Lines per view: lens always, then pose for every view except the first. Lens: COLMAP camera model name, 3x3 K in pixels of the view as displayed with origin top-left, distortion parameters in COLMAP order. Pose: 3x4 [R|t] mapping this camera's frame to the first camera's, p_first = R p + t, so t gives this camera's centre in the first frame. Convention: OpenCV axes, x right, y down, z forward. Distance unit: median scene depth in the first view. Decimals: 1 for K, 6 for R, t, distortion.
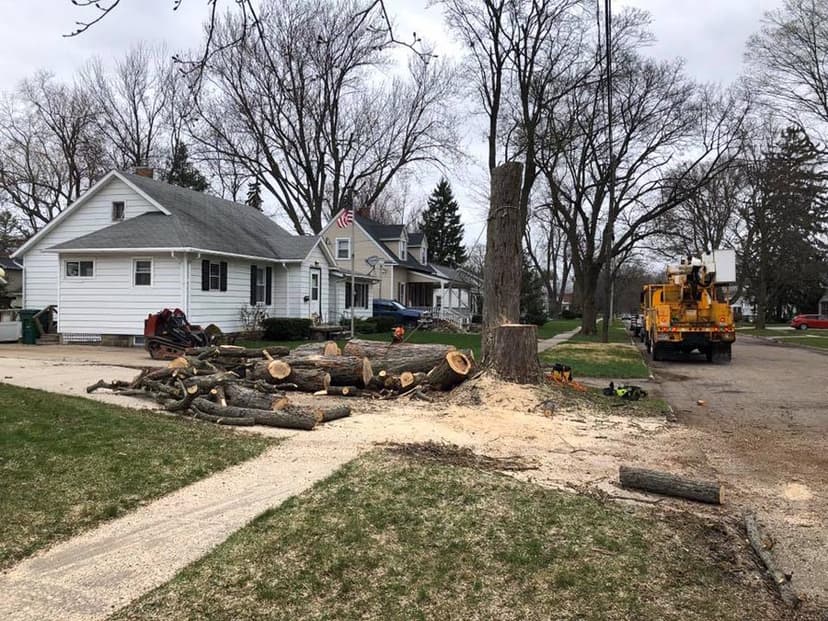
lens RADIAL K [[662.3, 0, 414.1], [0, 662.3, 309.6], [0, 0, 1]] dist [0.001542, -0.000380]
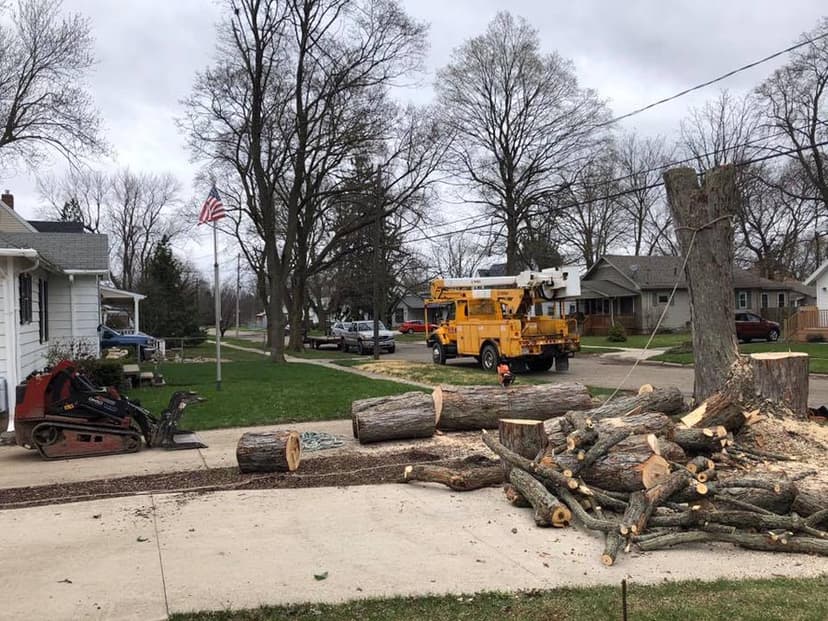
lens RADIAL K [[662.3, 0, 414.0], [0, 662.3, 310.7], [0, 0, 1]] dist [0.001542, -0.000380]
pose [[0.761088, -0.027151, 0.648080, -0.418290], [0.034904, 0.999390, 0.000878, -0.027869], [-0.647709, 0.021952, 0.761572, 0.333458]]
